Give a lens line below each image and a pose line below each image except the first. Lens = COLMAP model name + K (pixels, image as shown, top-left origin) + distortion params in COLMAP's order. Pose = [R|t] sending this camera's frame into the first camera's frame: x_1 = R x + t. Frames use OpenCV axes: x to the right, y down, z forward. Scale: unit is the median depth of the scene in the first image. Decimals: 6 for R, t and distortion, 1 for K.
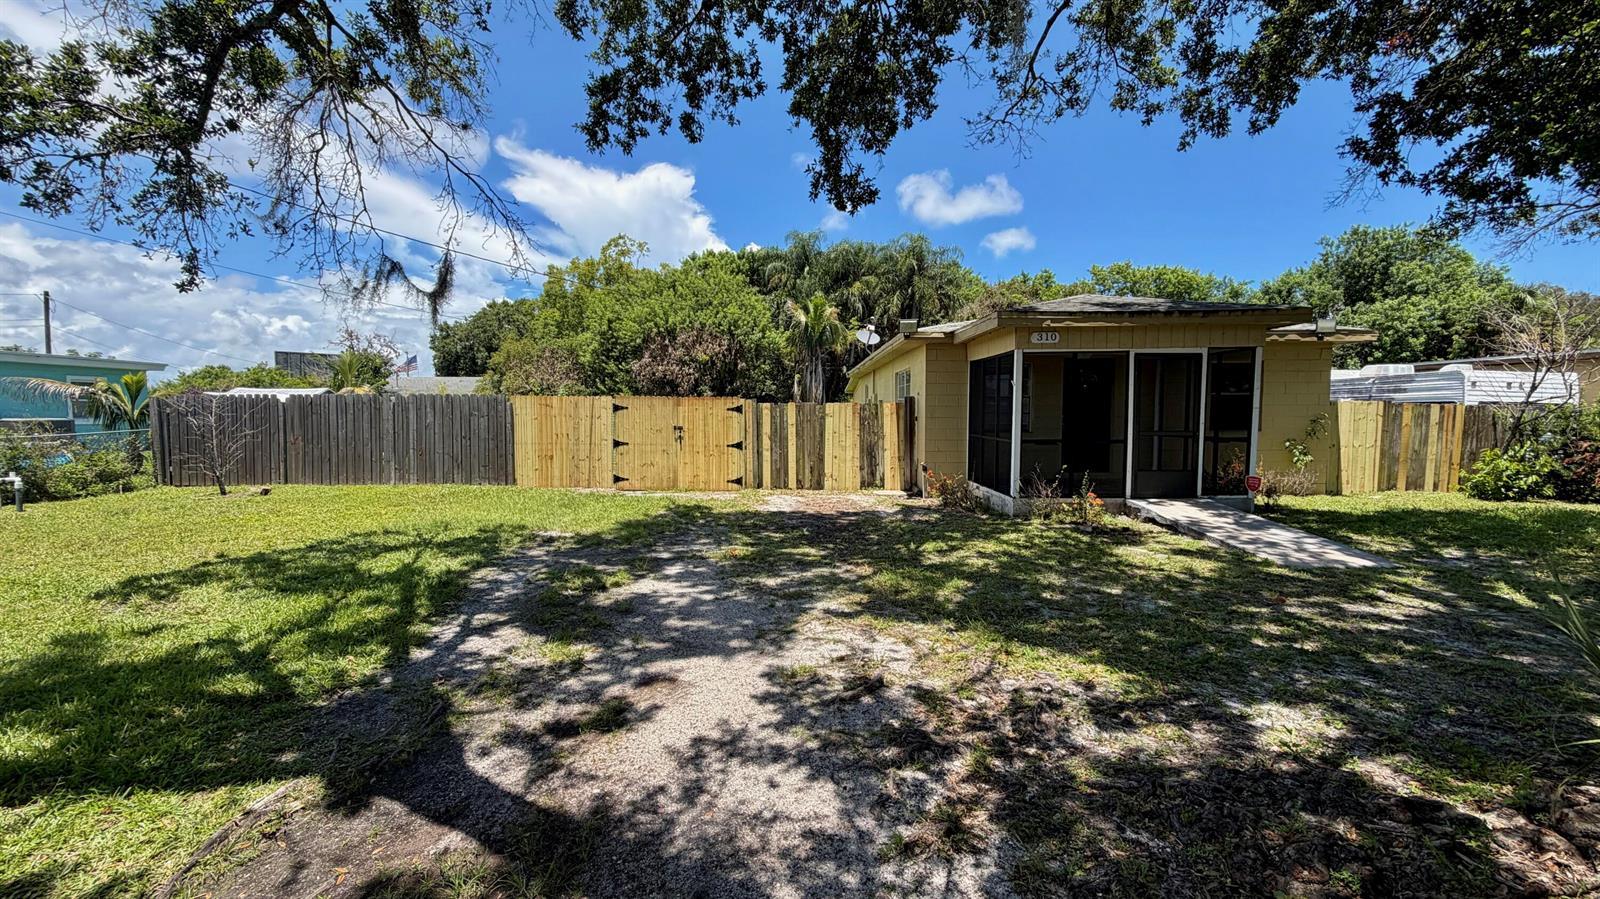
lens RADIAL K [[641.5, 0, 800.5], [0, 641.5, 442.3], [0, 0, 1]] dist [-0.002483, 0.000364]
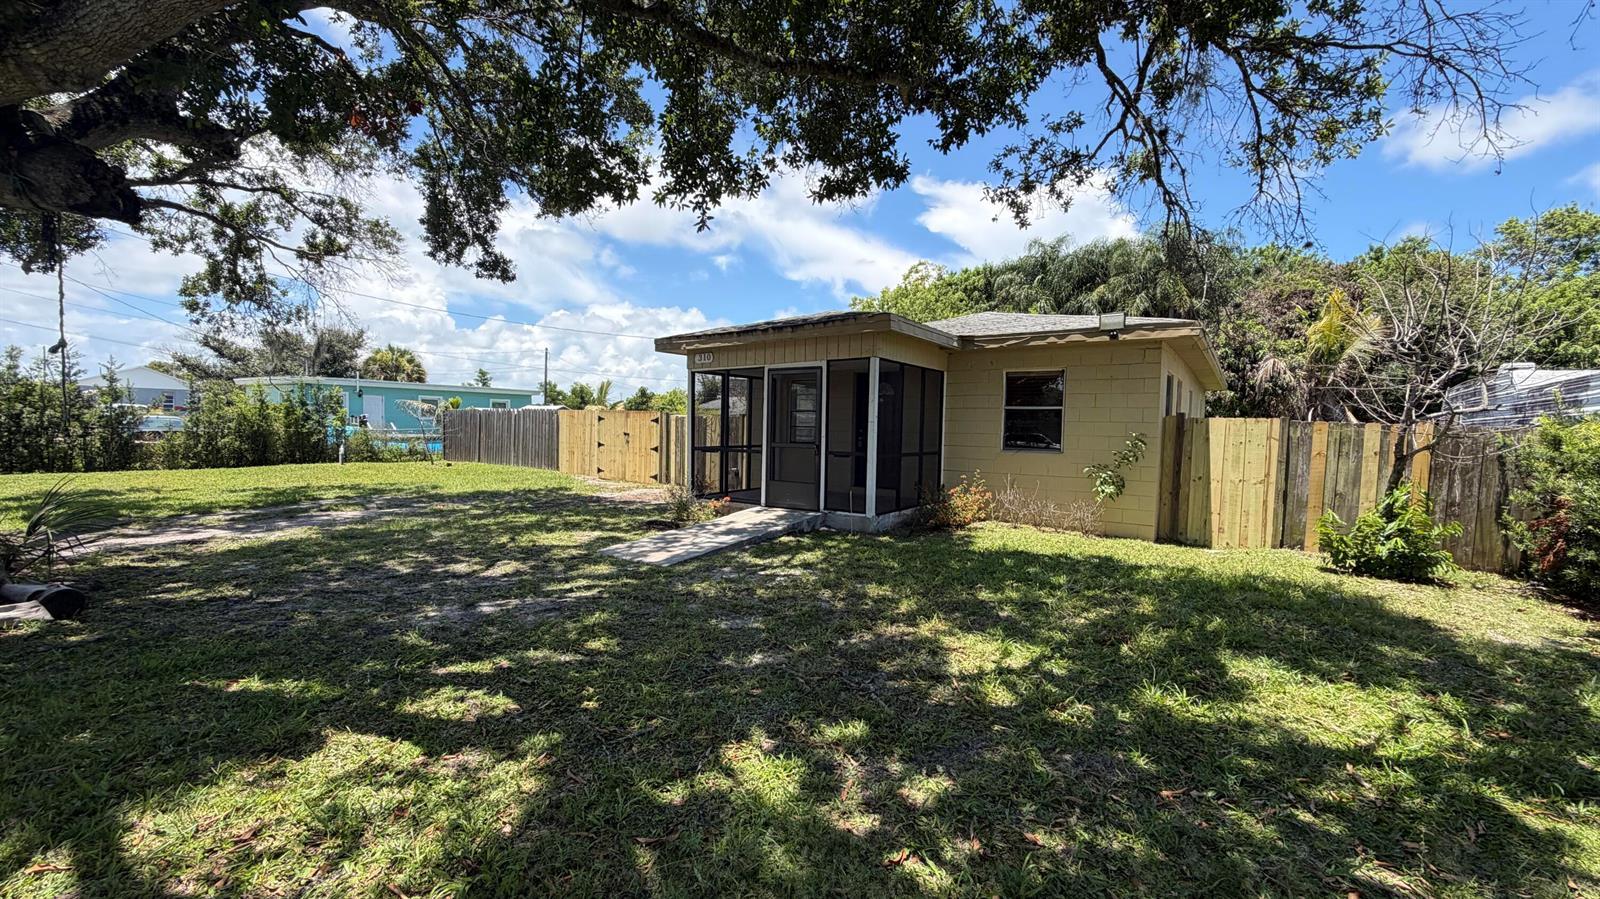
lens RADIAL K [[641.5, 0, 790.8], [0, 641.5, 449.9], [0, 0, 1]] dist [-0.002483, 0.000364]
pose [[0.811710, 0.037832, -0.582834, 0.699871], [-0.047302, 0.998880, -0.001039, -0.003535], [0.582142, 0.028413, 0.812590, 0.100107]]
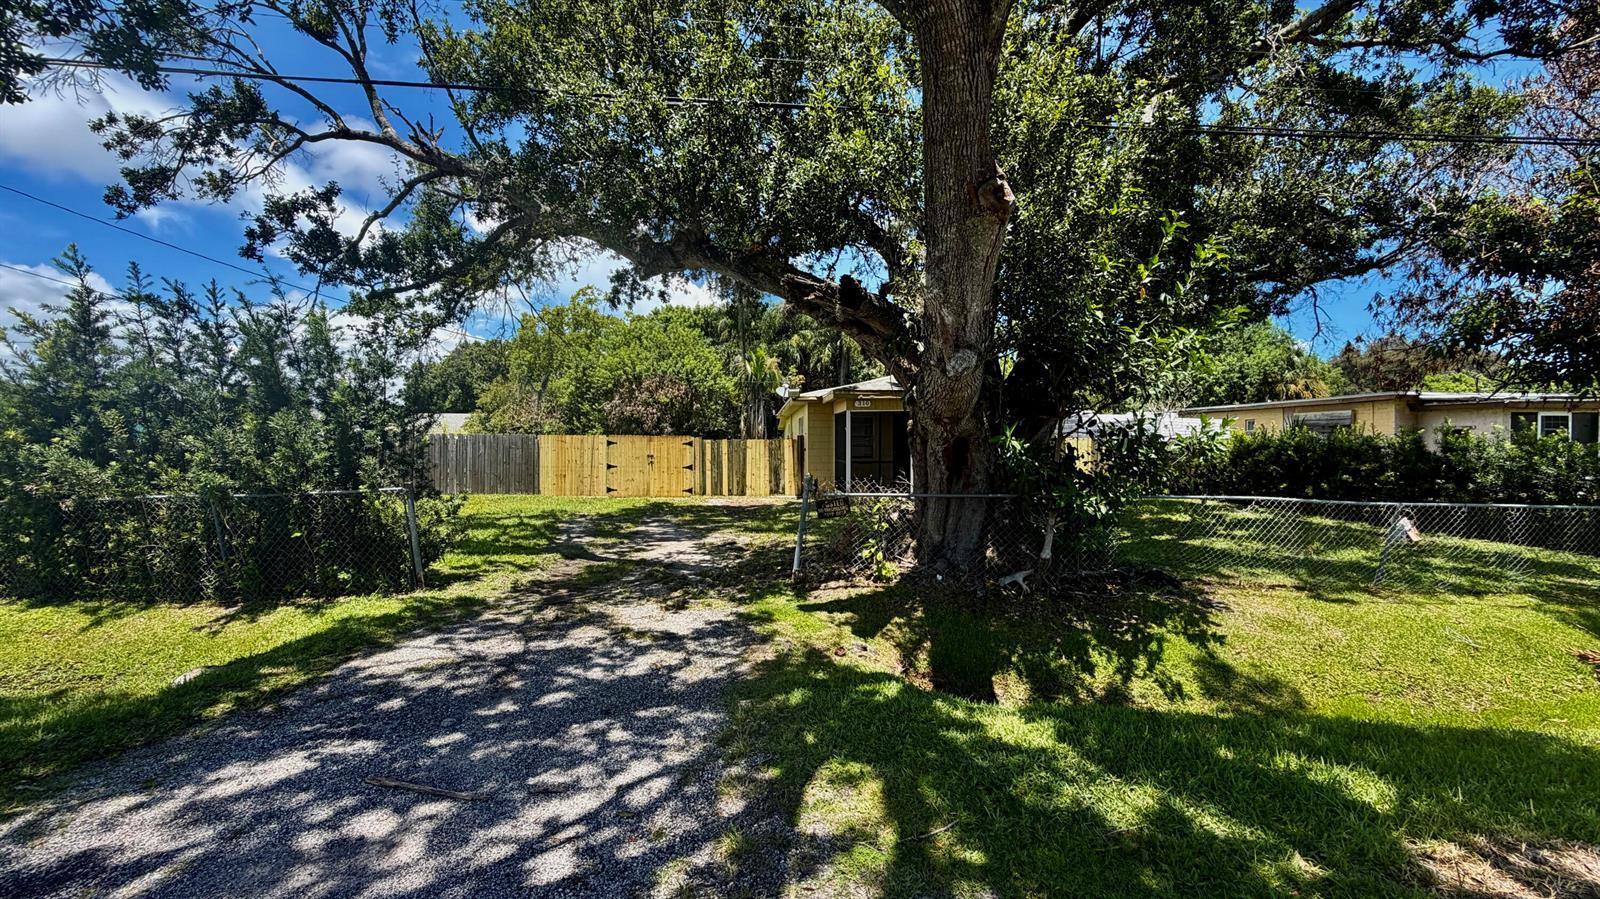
lens RADIAL K [[641.5, 0, 800.9], [0, 641.5, 432.1], [0, 0, 1]] dist [-0.002483, 0.000364]
pose [[0.997932, -0.000709, 0.064280, 0.056695], [0.004941, 0.997827, -0.065697, 0.018841], [-0.064093, 0.065878, 0.995767, -0.450490]]
